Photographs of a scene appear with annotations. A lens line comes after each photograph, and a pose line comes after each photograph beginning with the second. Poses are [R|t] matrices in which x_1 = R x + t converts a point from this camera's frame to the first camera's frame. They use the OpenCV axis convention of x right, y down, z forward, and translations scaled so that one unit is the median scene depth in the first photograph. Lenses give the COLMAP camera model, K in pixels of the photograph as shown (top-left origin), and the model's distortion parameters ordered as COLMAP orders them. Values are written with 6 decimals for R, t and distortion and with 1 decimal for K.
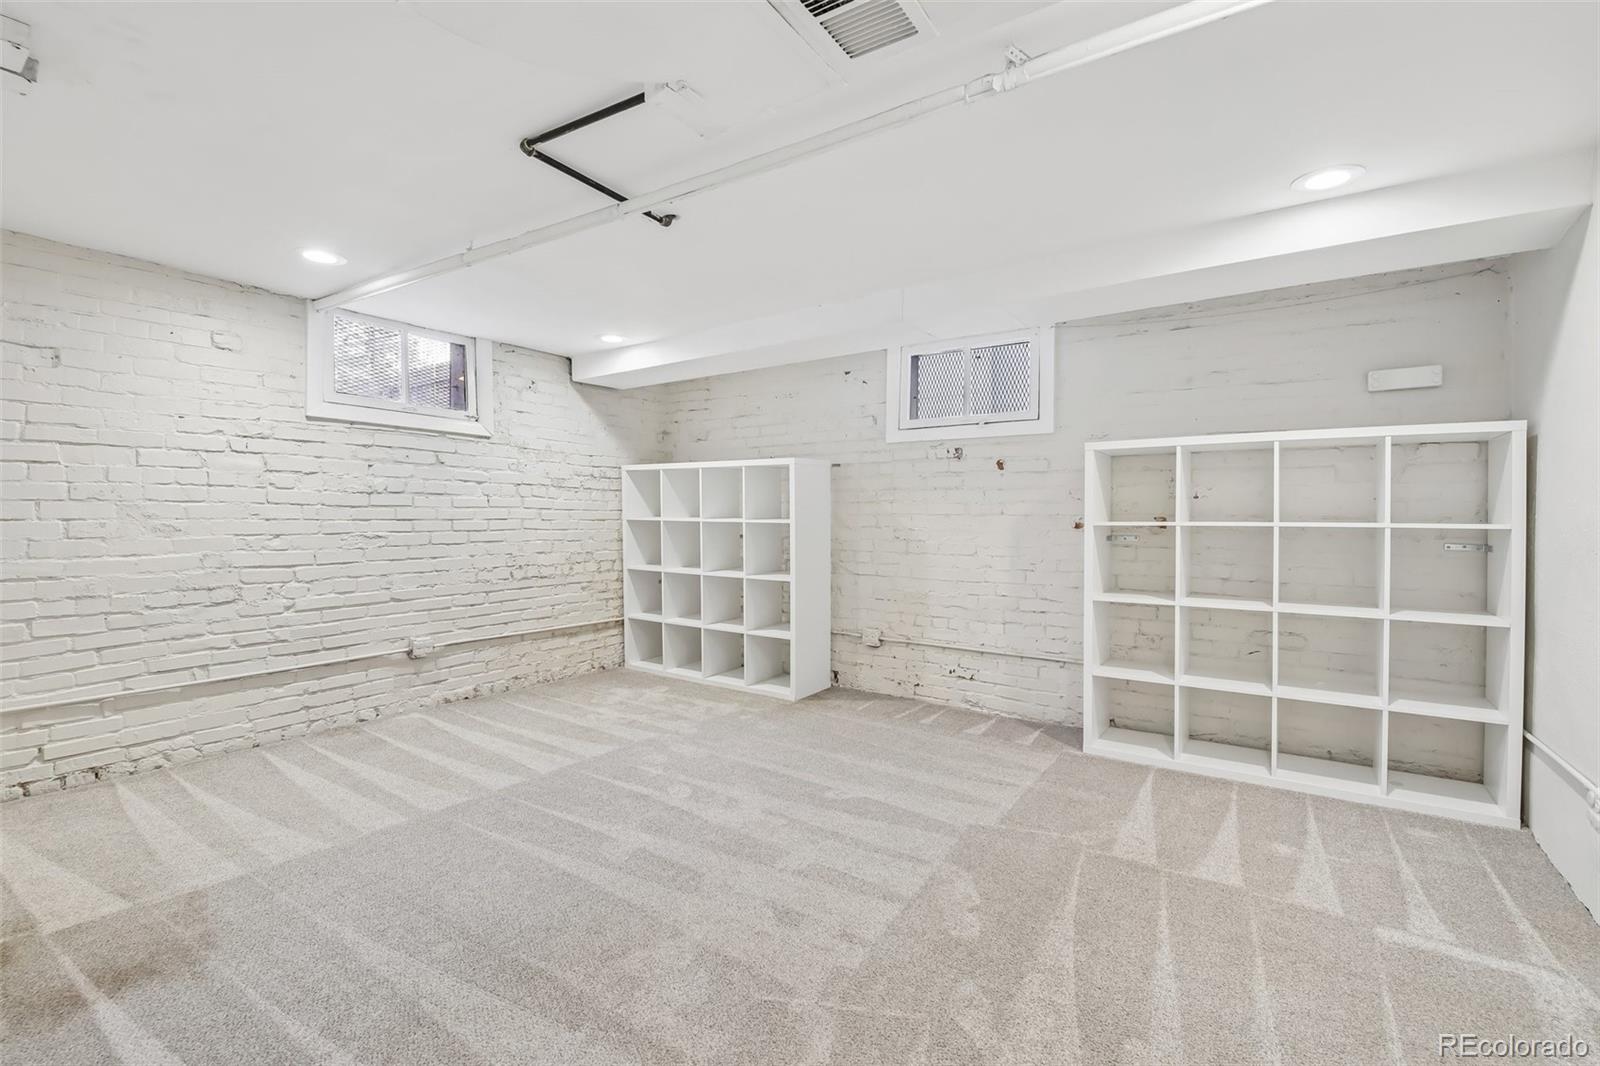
lens RADIAL K [[711.1, 0, 789.9], [0, 711.1, 521.0], [0, 0, 1]] dist [0.005593, -0.006209]
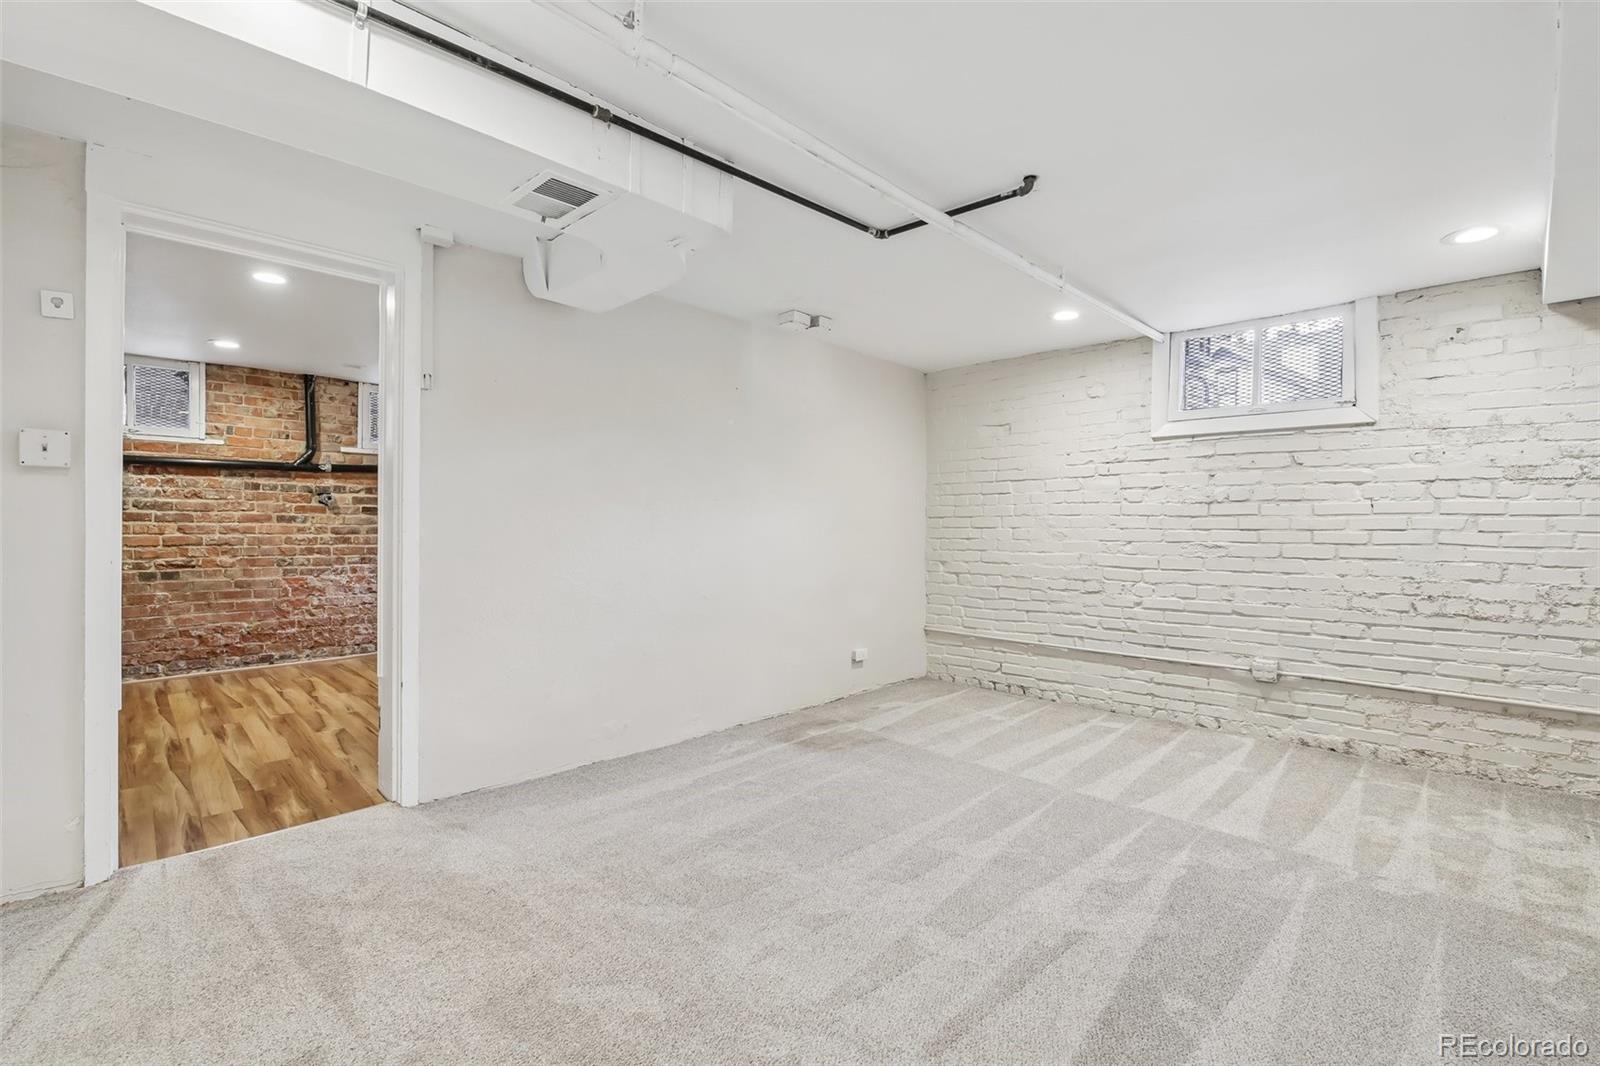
lens RADIAL K [[711.1, 0, 789.4], [0, 711.1, 532.6], [0, 0, 1]] dist [0.005593, -0.006209]
pose [[-0.178708, 0.001564, -0.983901, 0.503335], [-0.013680, 0.999898, 0.004075, 0.006744], [0.983807, 0.014188, -0.178668, 0.586835]]
